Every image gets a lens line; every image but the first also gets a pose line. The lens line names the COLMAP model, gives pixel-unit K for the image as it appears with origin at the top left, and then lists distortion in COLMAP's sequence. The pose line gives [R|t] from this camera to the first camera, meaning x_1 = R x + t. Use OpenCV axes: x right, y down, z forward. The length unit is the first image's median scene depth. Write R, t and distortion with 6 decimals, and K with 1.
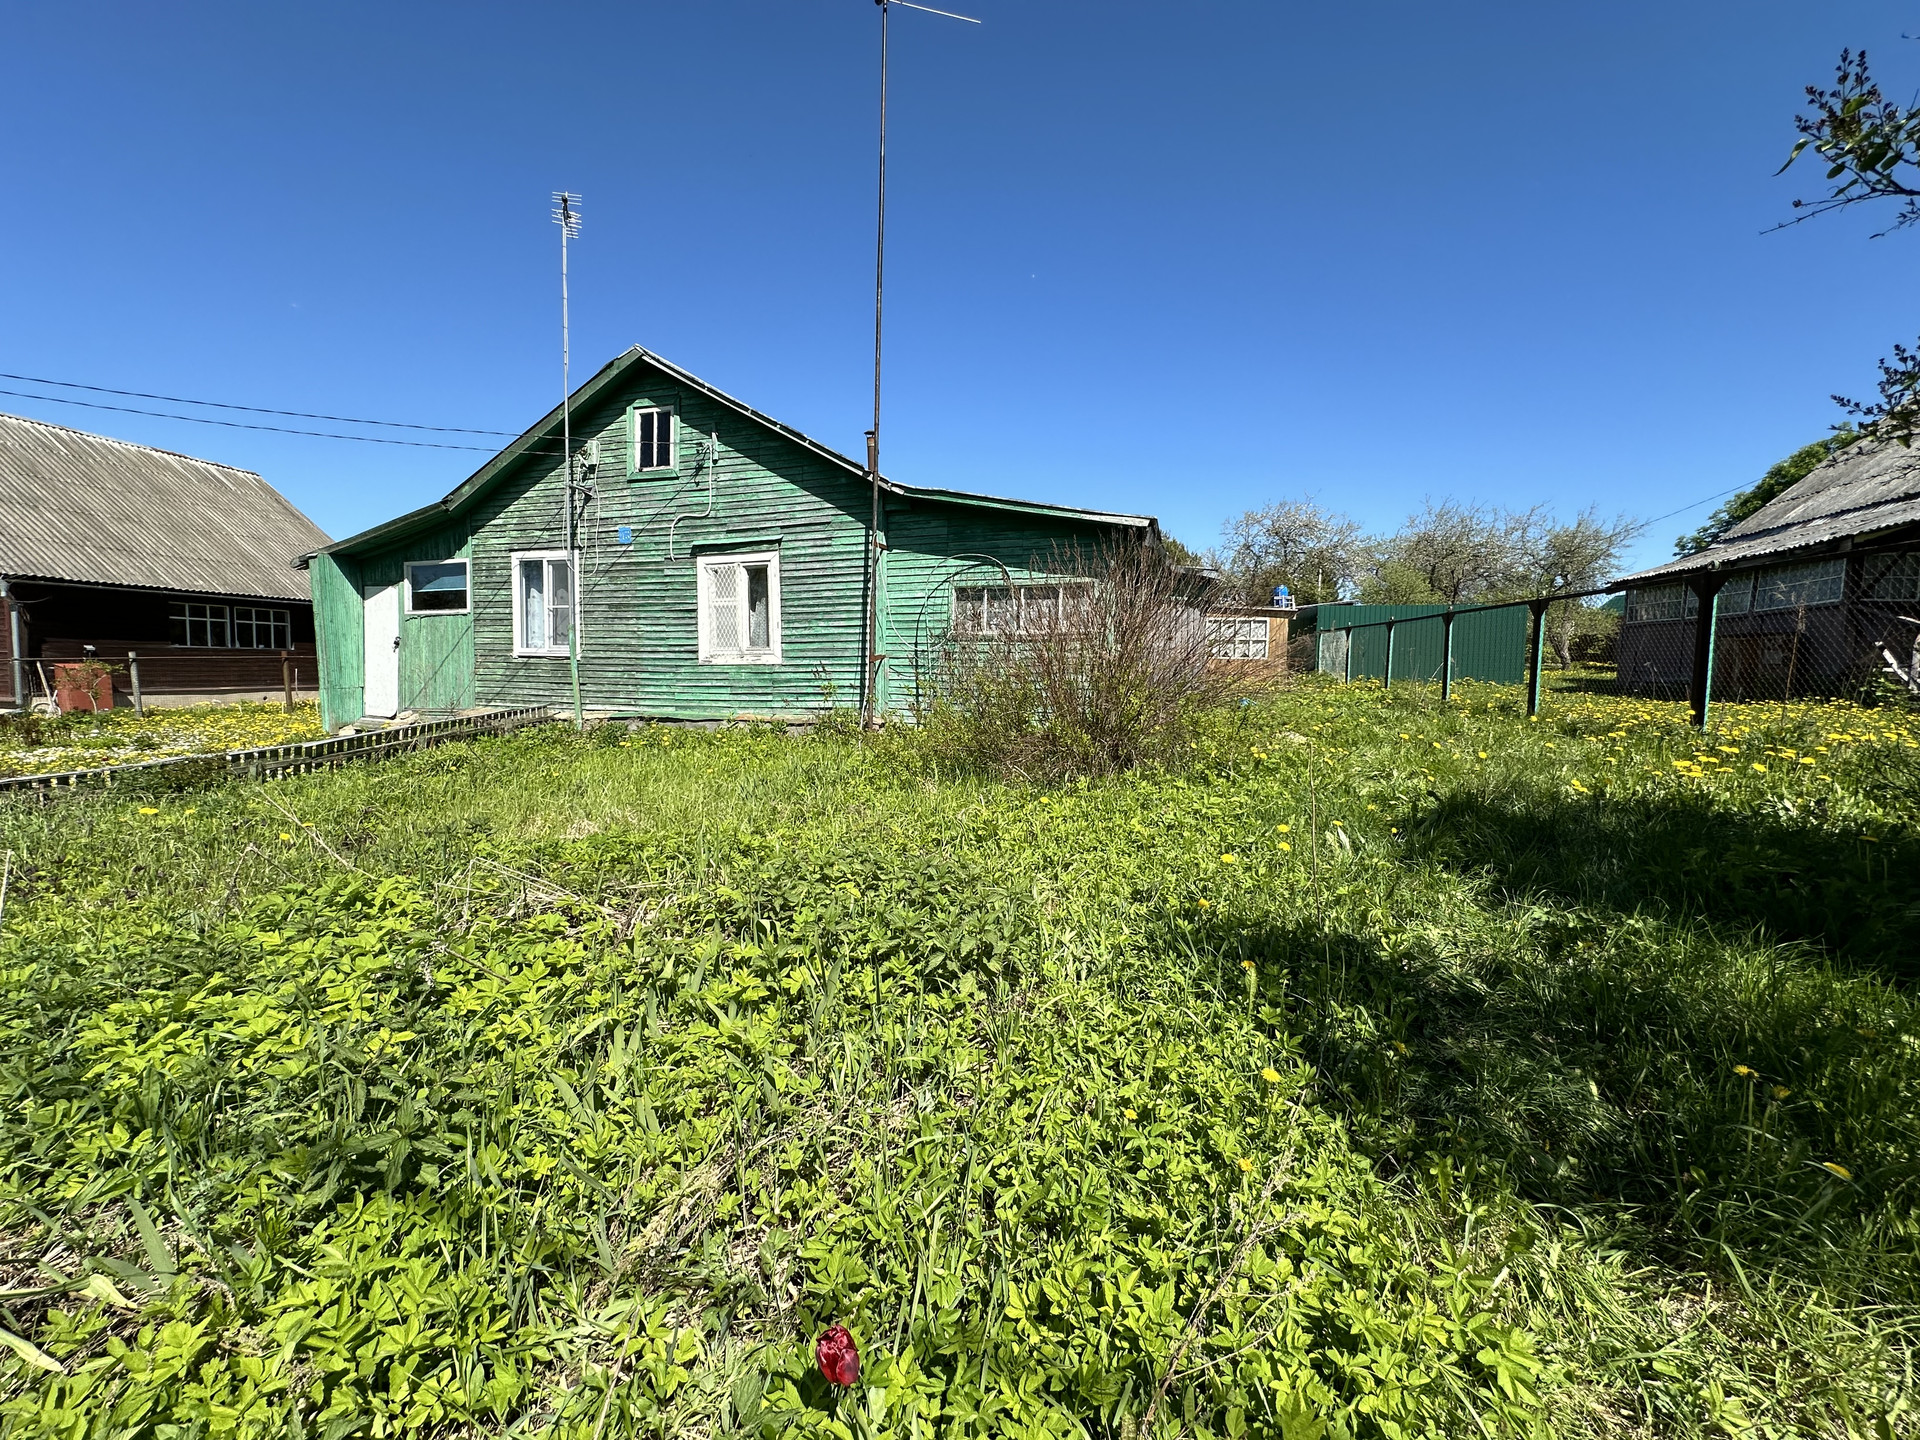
lens RADIAL K [[762.1, 0, 957.2], [0, 762.1, 721.2], [0, 0, 1]] dist [-0.001635, 0.000544]
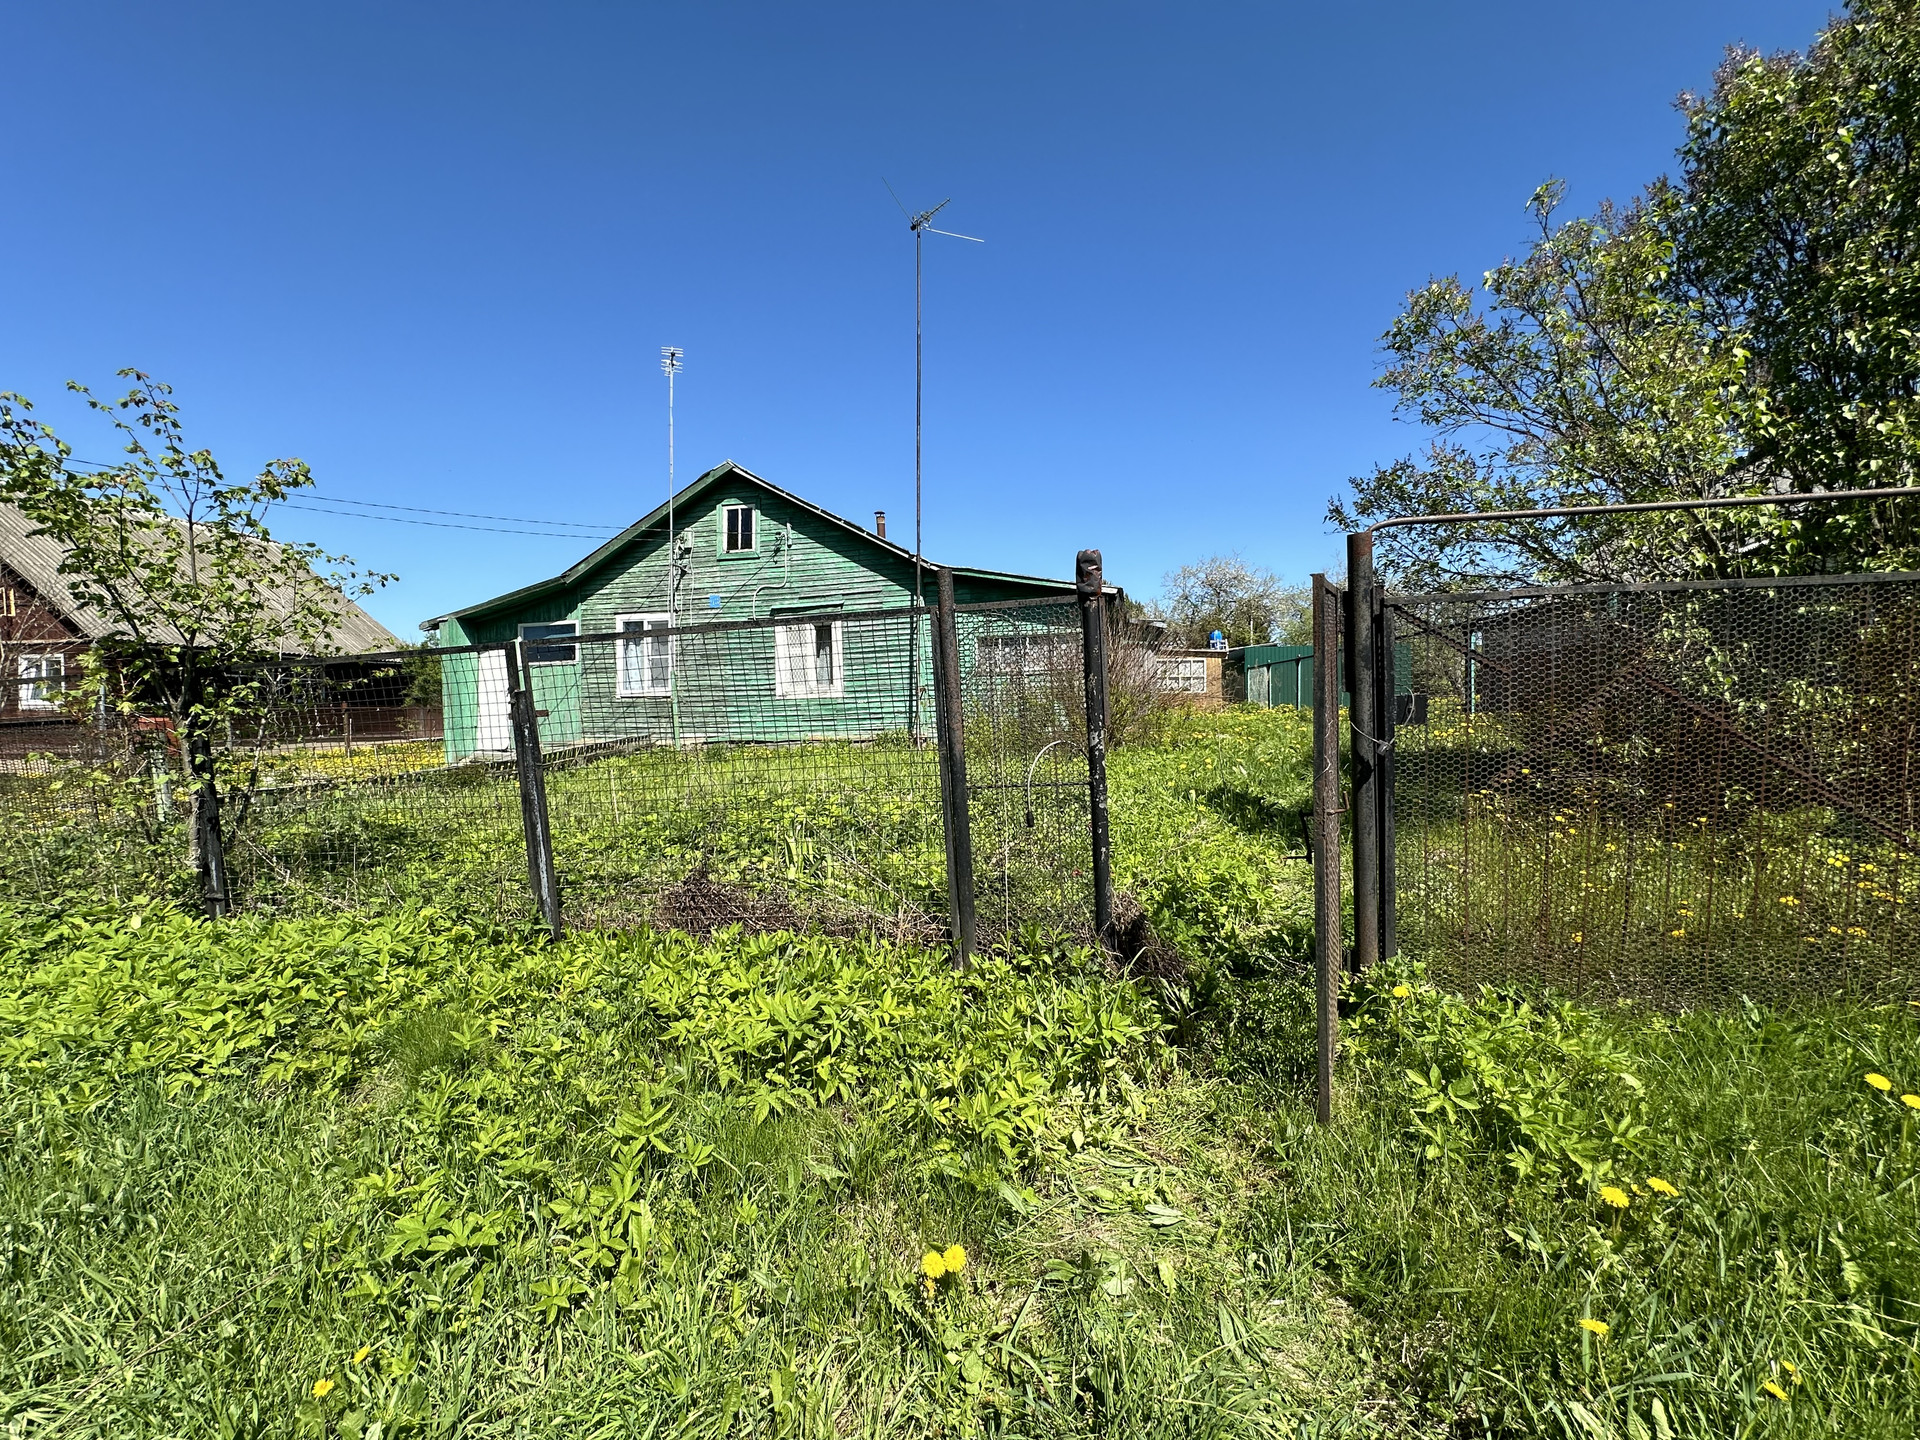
lens RADIAL K [[762.1, 0, 957.2], [0, 762.1, 721.2], [0, 0, 1]] dist [-0.001635, 0.000544]
pose [[0.997608, -0.022958, 0.065201, -0.116567], [0.026990, 0.997733, -0.061649, 0.051364], [-0.063638, 0.063262, 0.995966, -0.309785]]
